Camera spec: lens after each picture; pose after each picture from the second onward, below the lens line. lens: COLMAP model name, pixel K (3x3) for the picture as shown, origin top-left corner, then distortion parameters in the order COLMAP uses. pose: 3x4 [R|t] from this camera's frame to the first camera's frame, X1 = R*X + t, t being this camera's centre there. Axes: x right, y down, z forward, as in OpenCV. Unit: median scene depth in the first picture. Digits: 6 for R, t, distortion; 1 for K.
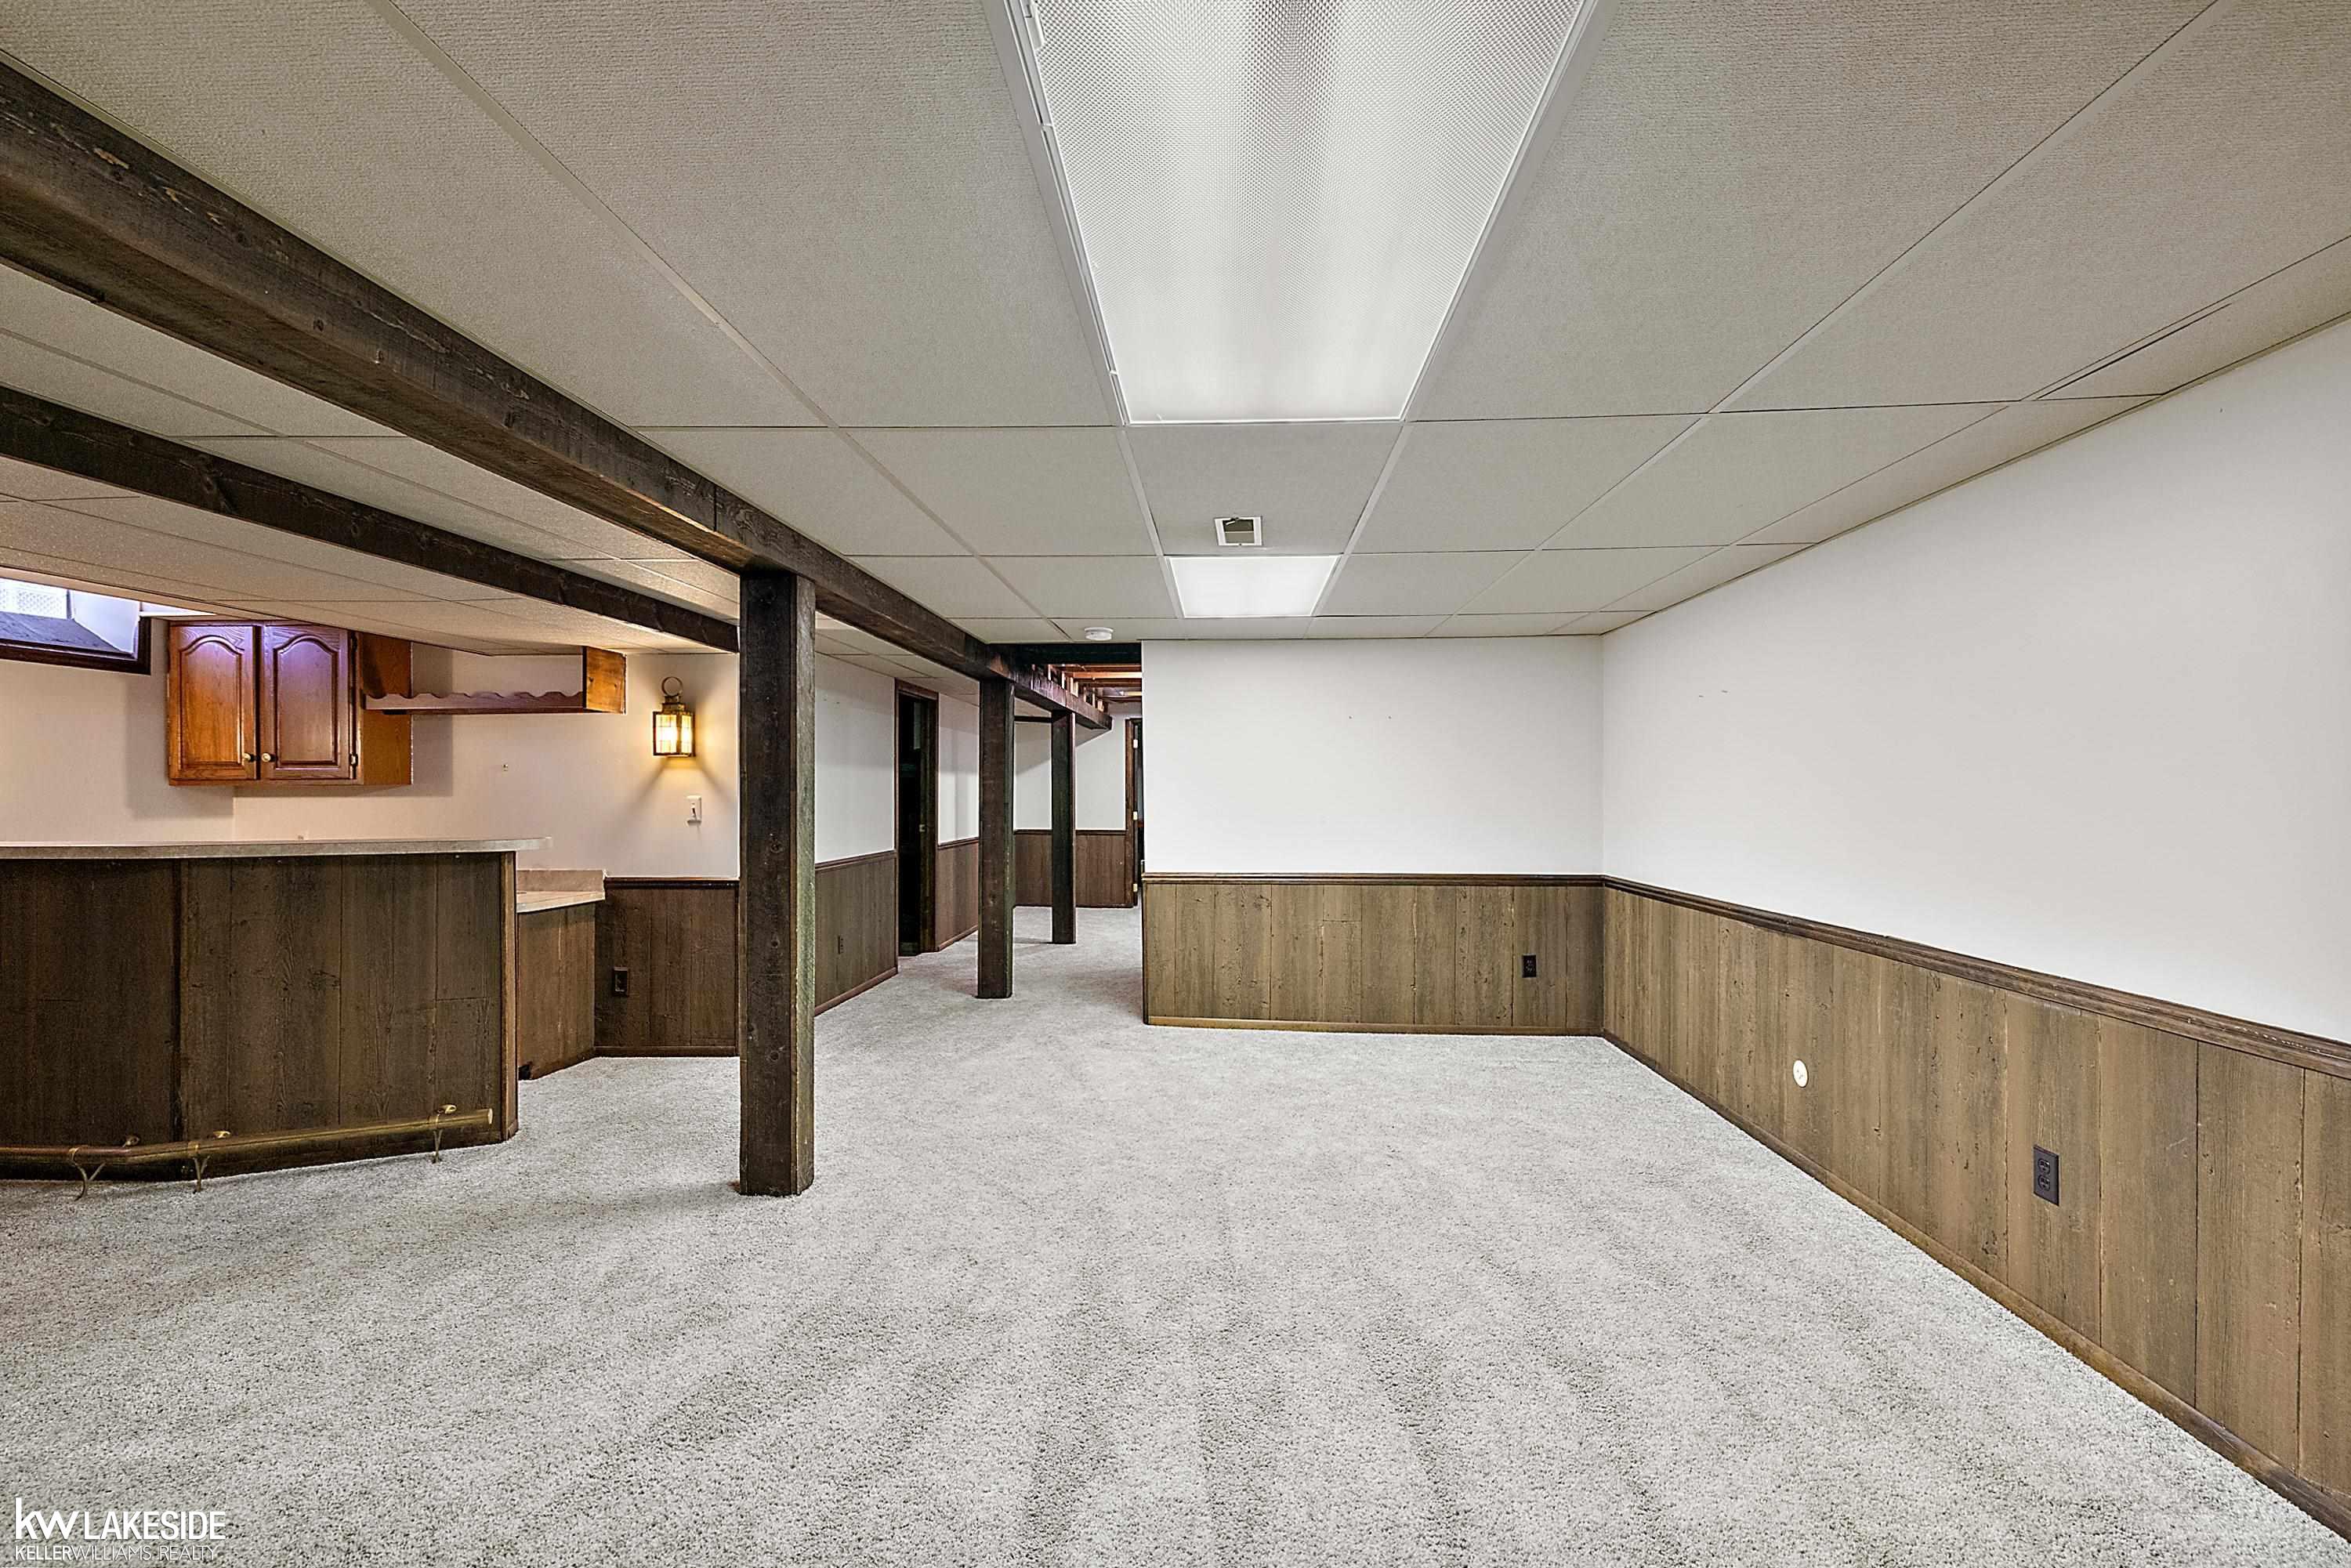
lens RADIAL K [[993.8, 0, 1170.3], [0, 993.8, 786.7], [0, 0, 1]] dist [0.001522, 0.001496]
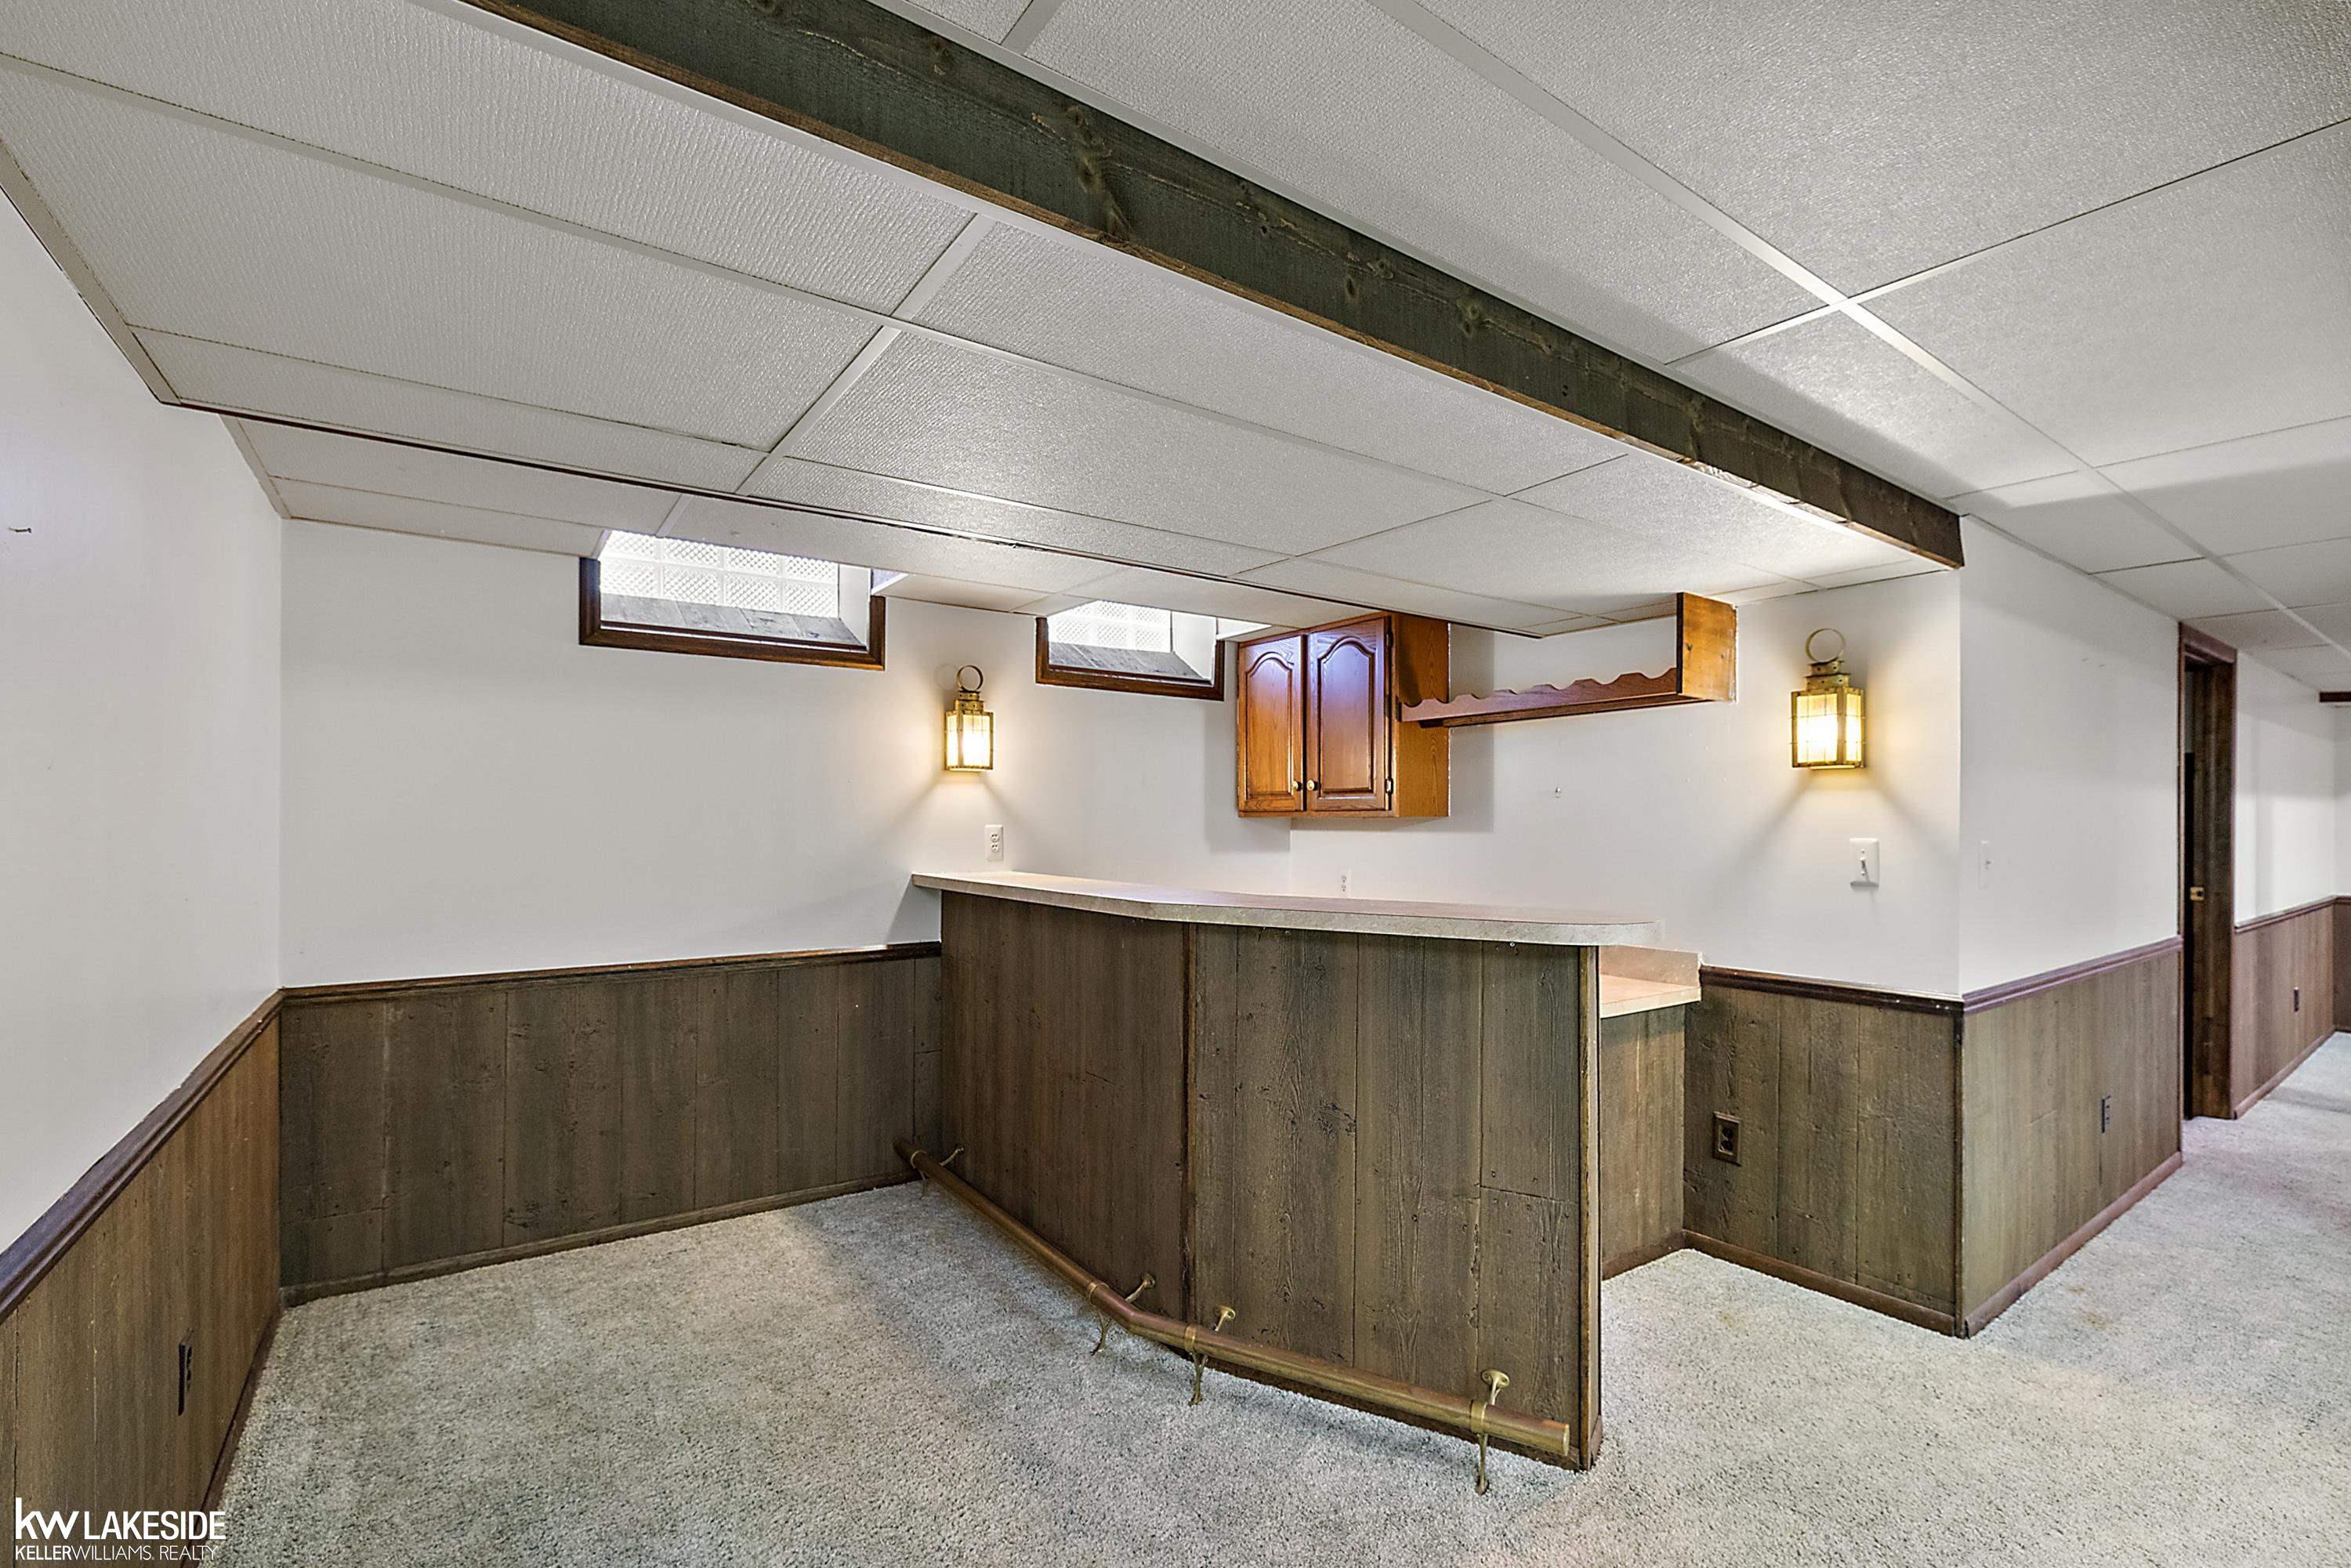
lens RADIAL K [[1020.1, 0, 1176.1], [0, 1020.1, 820.5], [0, 0, 1]] dist [0.002924, -0.001435]
pose [[0.610842, 0.005416, -0.791734, -0.275919], [-0.002015, 0.999984, 0.005286, -0.003290], [0.791750, -0.001633, 0.610843, 0.363731]]
